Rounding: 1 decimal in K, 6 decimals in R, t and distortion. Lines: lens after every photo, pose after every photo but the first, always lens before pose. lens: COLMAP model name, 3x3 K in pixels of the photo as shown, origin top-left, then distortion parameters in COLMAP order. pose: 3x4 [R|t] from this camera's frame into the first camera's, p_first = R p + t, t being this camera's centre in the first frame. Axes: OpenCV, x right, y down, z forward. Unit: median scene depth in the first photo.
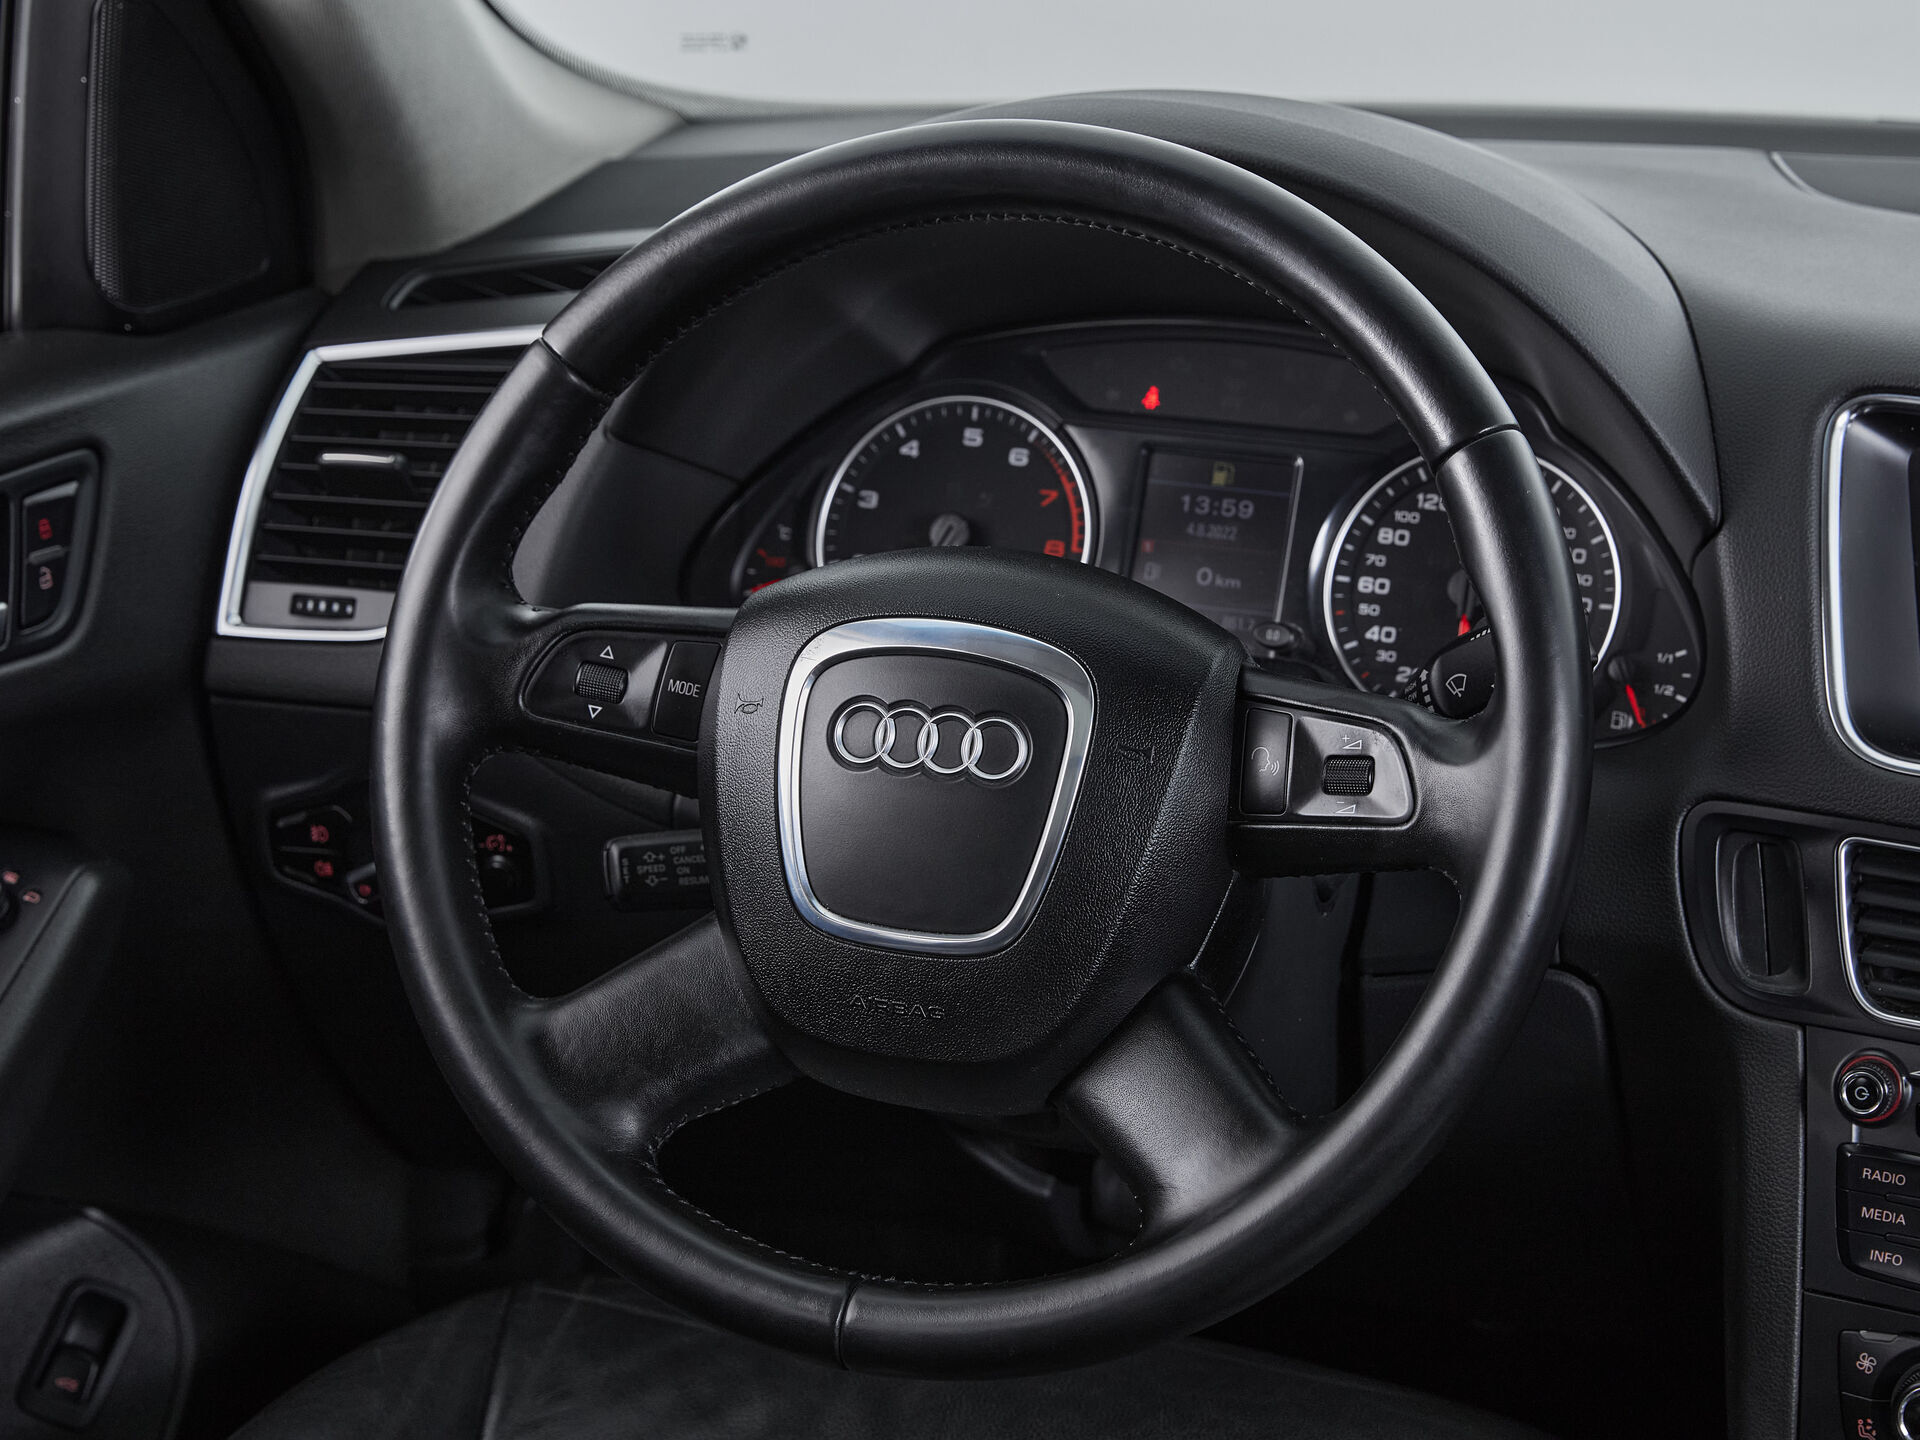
lens RADIAL K [[3976.0, 0, 960.0], [0, 3976.0, 720.0], [0, 0, 1]] dist [-0.087162, 0.237618]
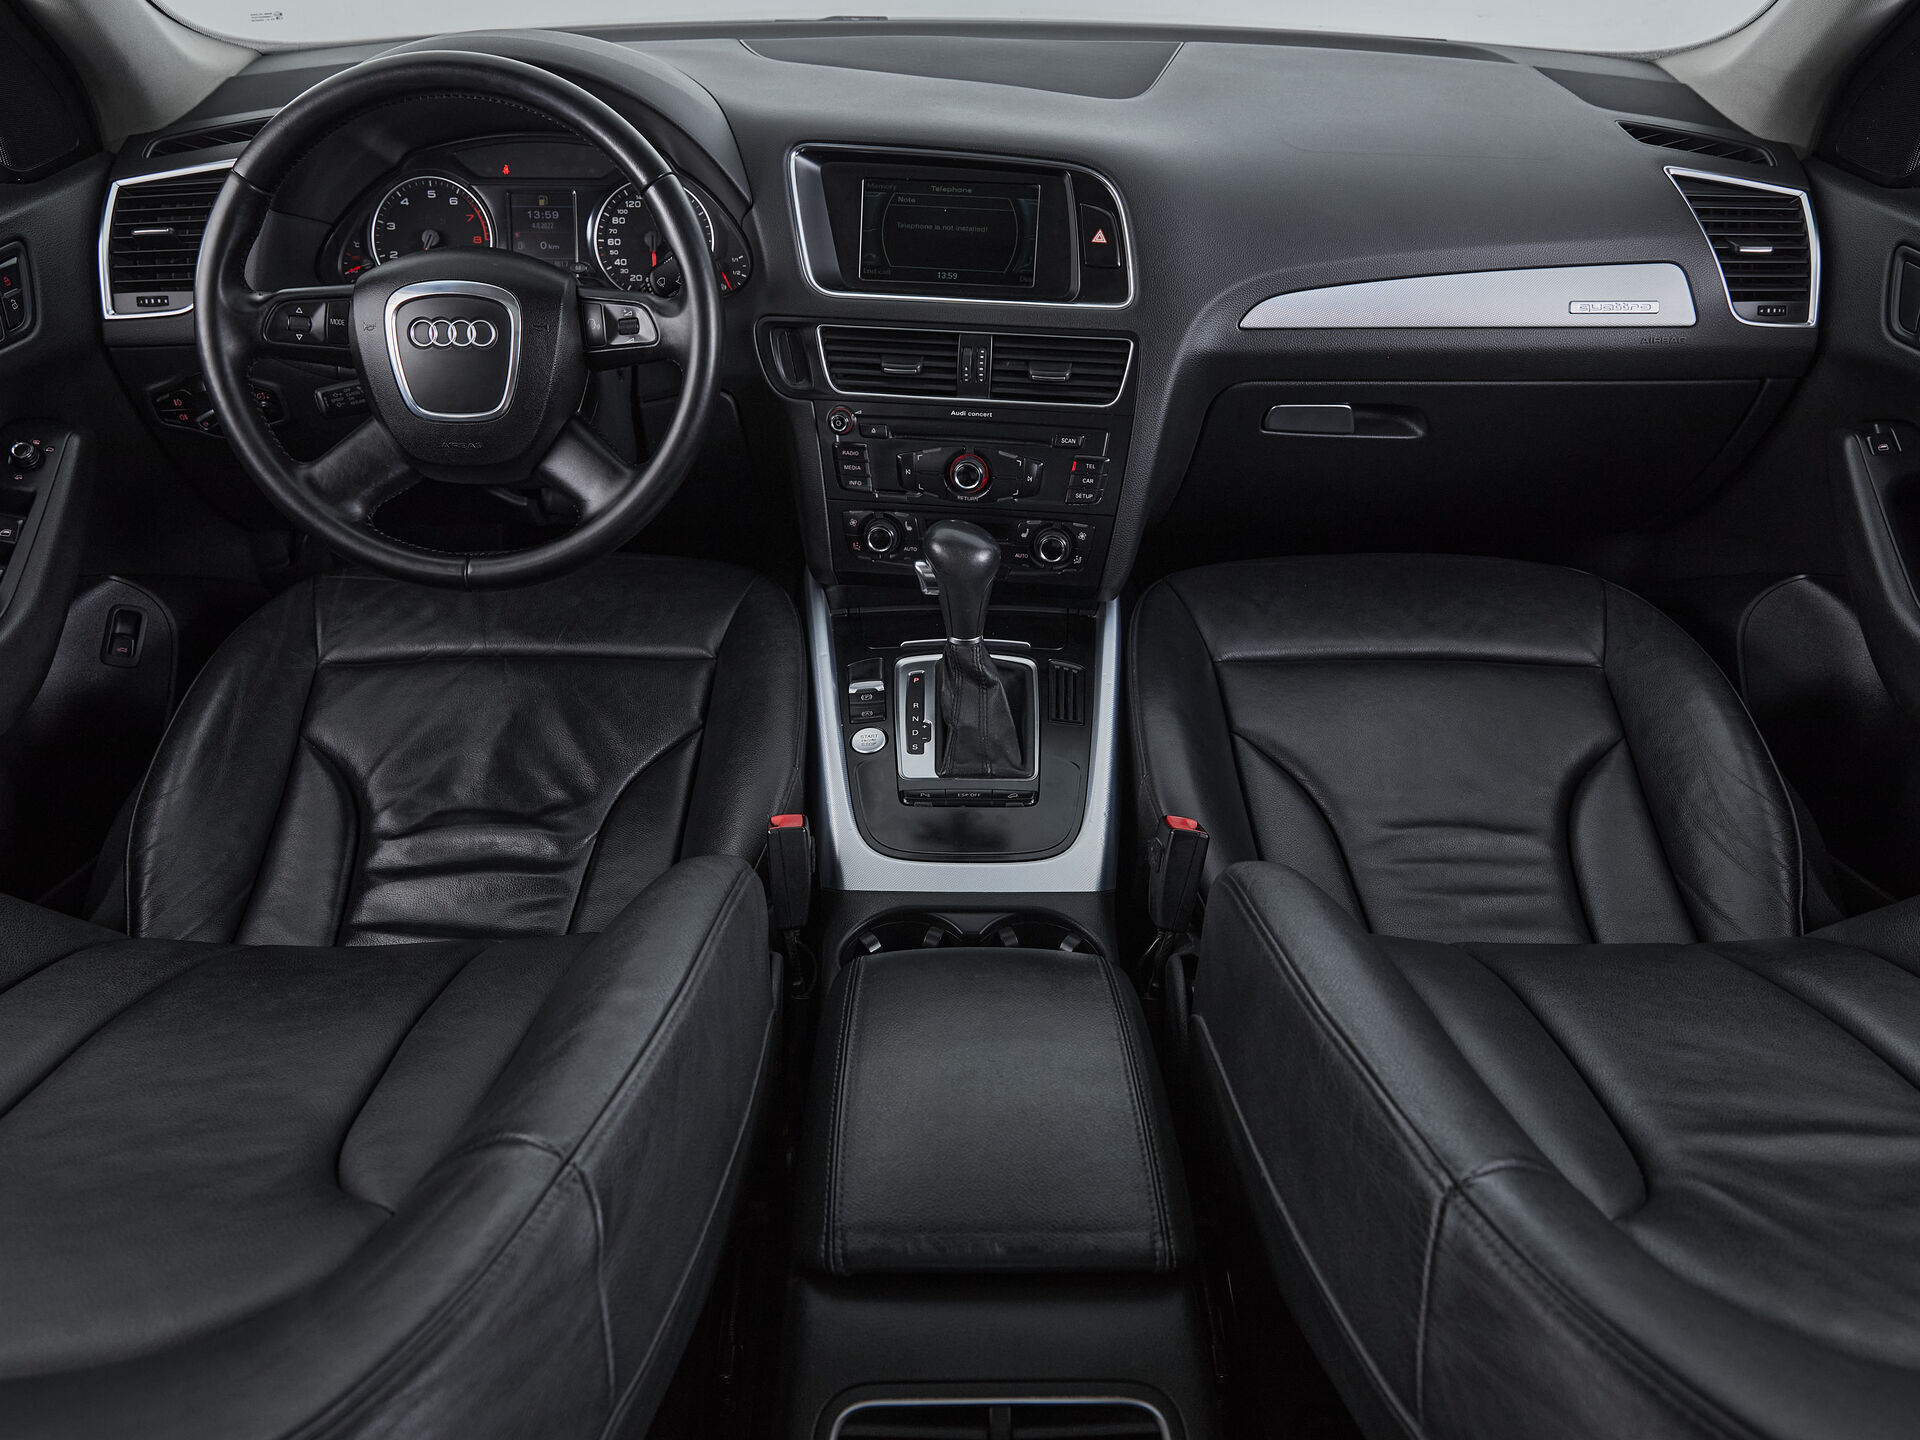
lens RADIAL K [[1459.4, 0, 960.0], [0, 1459.4, 720.0], [0, 0, 1]] dist [-0.009602, 0.002939]
pose [[0.932247, -0.204411, 0.298548, -0.030796], [0.105868, 0.943118, 0.315152, -0.018250], [-0.345987, -0.262193, 0.900860, 0.029426]]
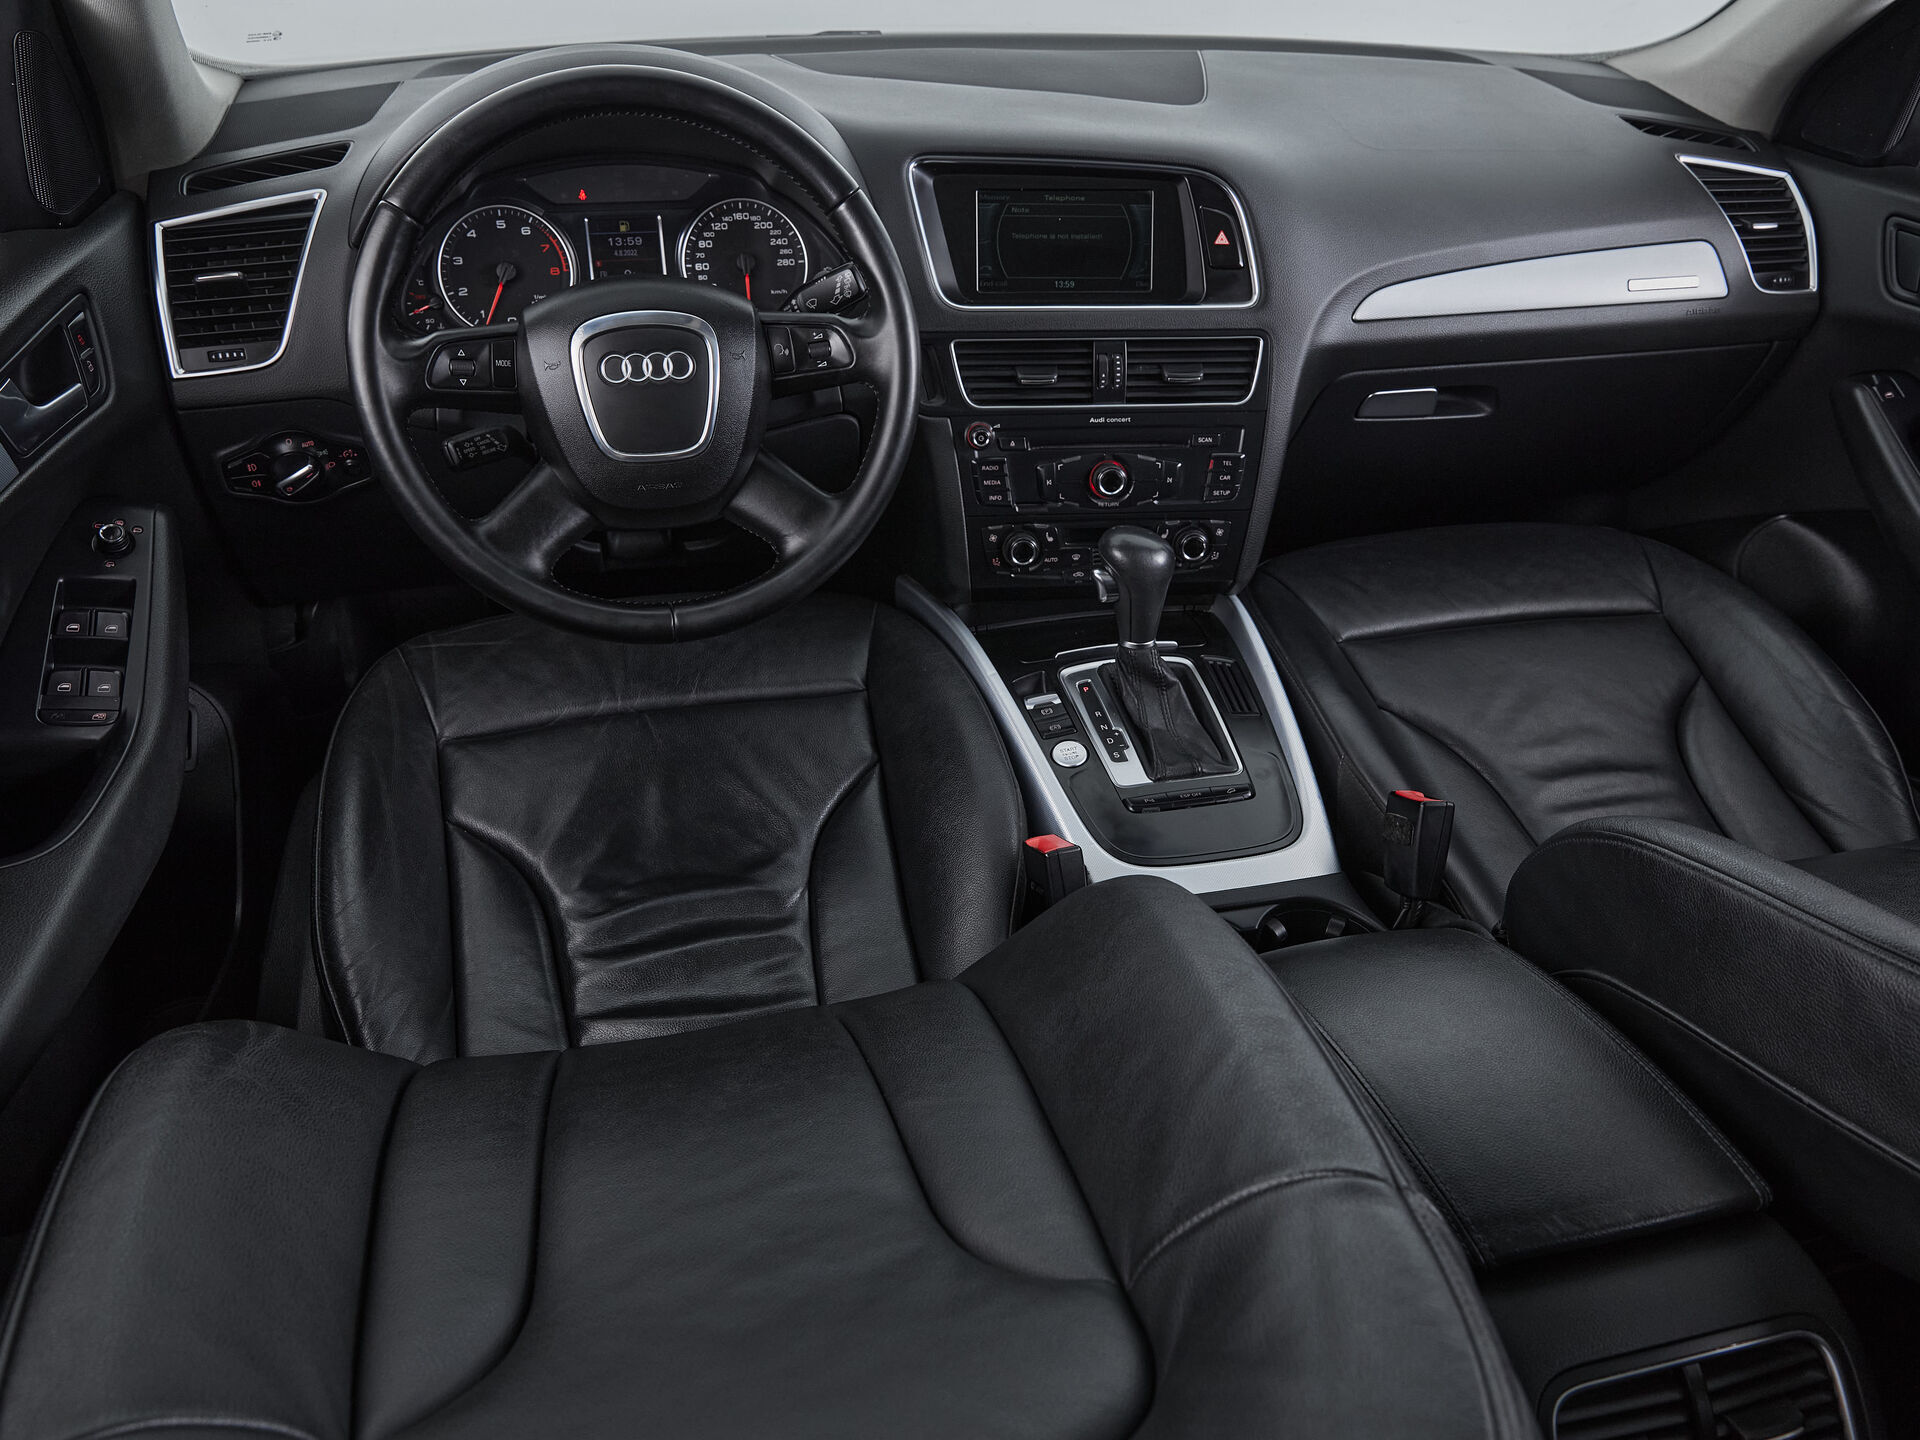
lens RADIAL K [[1459.4, 0, 960.0], [0, 1459.4, 720.0], [0, 0, 1]] dist [-0.009602, 0.002939]
pose [[0.822899, -0.298401, 0.483523, -0.302898], [0.144297, 0.932845, 0.330118, -0.052325], [-0.549560, -0.201883, 0.810696, 0.179317]]
